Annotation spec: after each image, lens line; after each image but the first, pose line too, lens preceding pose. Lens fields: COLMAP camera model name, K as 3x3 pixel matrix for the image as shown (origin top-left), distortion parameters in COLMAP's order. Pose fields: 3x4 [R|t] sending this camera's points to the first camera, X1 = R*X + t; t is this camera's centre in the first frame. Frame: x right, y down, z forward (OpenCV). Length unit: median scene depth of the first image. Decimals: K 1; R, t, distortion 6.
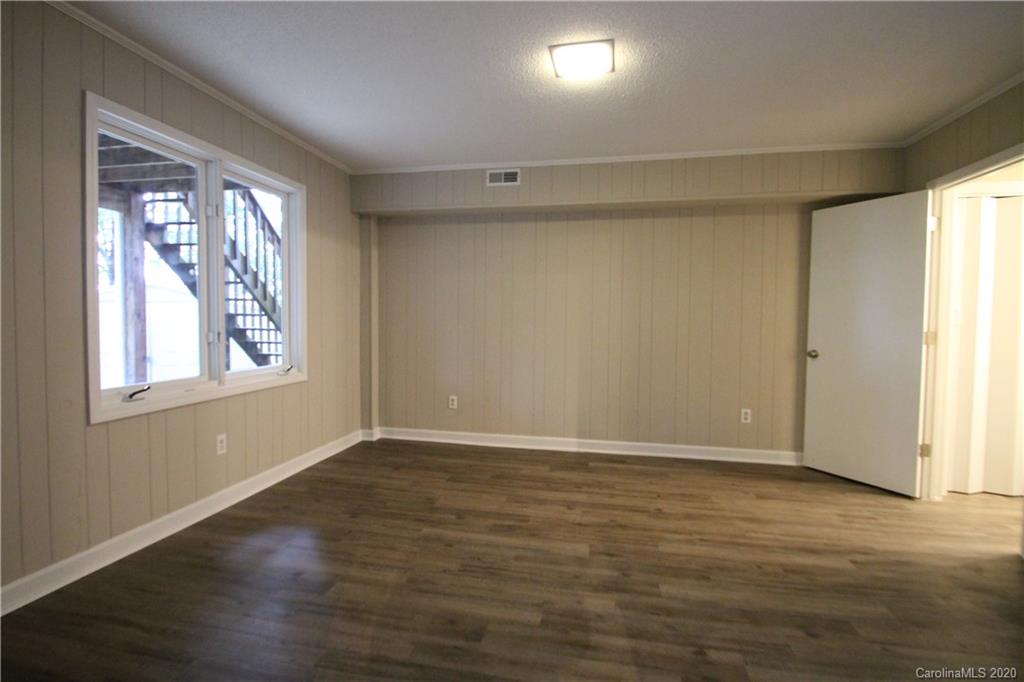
lens RADIAL K [[481.9, 0, 512.1], [0, 481.9, 334.8], [0, 0, 1]] dist [0.017452, -0.020065]
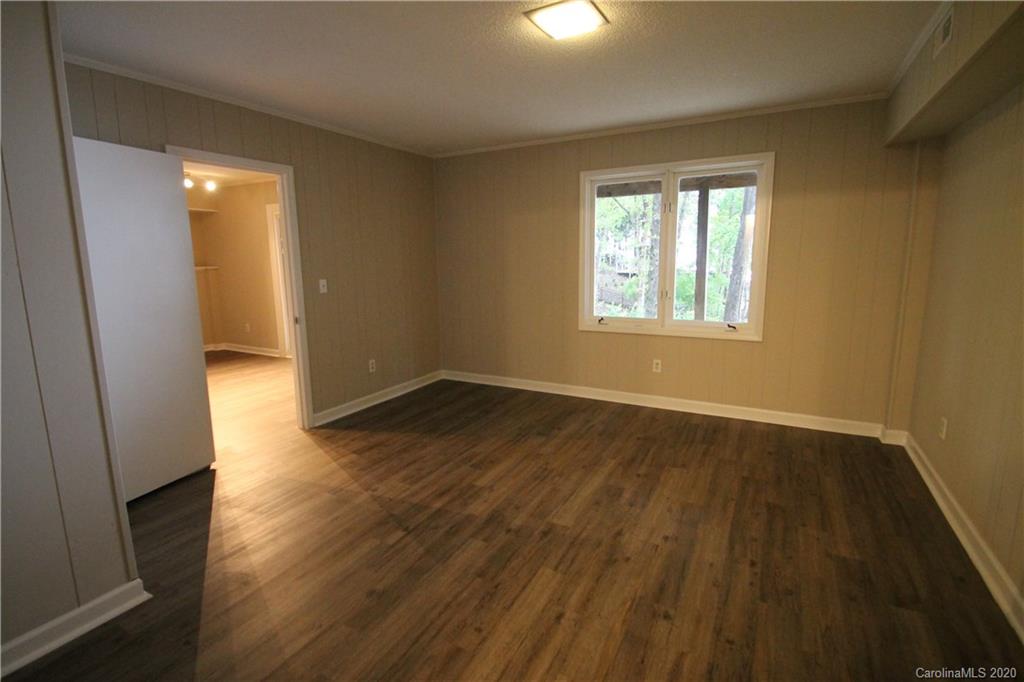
lens RADIAL K [[479.3, 0, 512.0], [0, 479.3, 335.4], [0, 0, 1]] dist [0.016205, -0.020004]
pose [[-0.303601, 0.148339, -0.941181, 1.045002], [-0.021354, 0.986499, 0.162370, -0.113594], [0.952560, 0.069394, -0.296335, 1.123260]]
